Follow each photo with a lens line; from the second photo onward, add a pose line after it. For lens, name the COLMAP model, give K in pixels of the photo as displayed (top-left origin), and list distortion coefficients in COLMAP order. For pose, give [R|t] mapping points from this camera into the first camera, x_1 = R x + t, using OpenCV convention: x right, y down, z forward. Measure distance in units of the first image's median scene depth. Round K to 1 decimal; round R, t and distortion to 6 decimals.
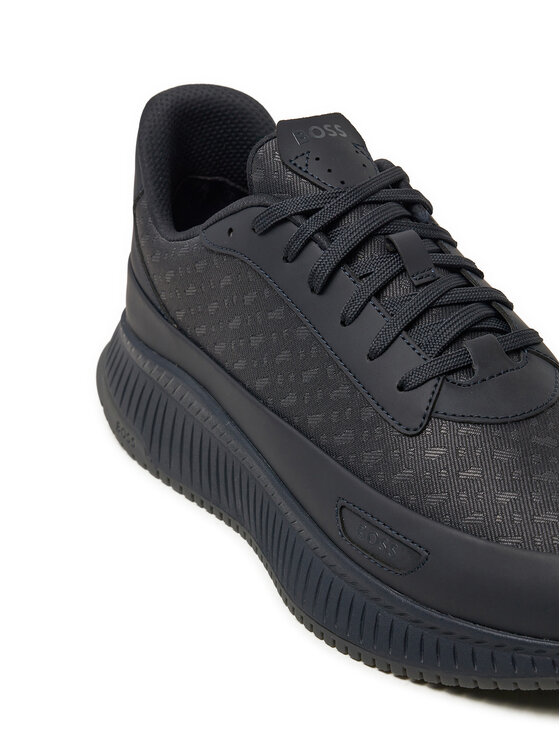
lens RADIAL K [[1806.5, 0, 280.2], [0, 1806.5, 373.3], [0, 0, 1]] dist [-0.149273, 0.000000]
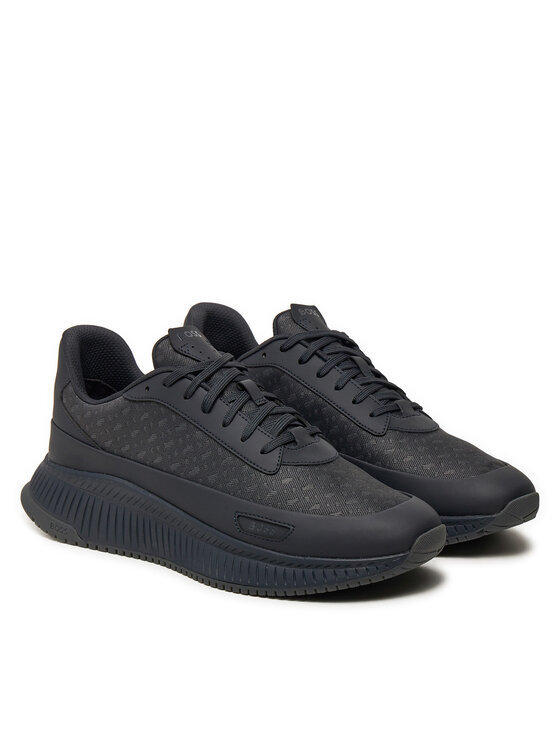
lens RADIAL K [[1945.1, 0, 279.7], [0, 1945.1, 372.6], [0, 0, 1]] dist [0.063528, 0.000000]
pose [[0.938291, -0.022050, 0.345144, -0.609669], [0.104107, 0.969685, -0.221071, 0.373207], [-0.329807, 0.243360, 0.912142, -0.892804]]
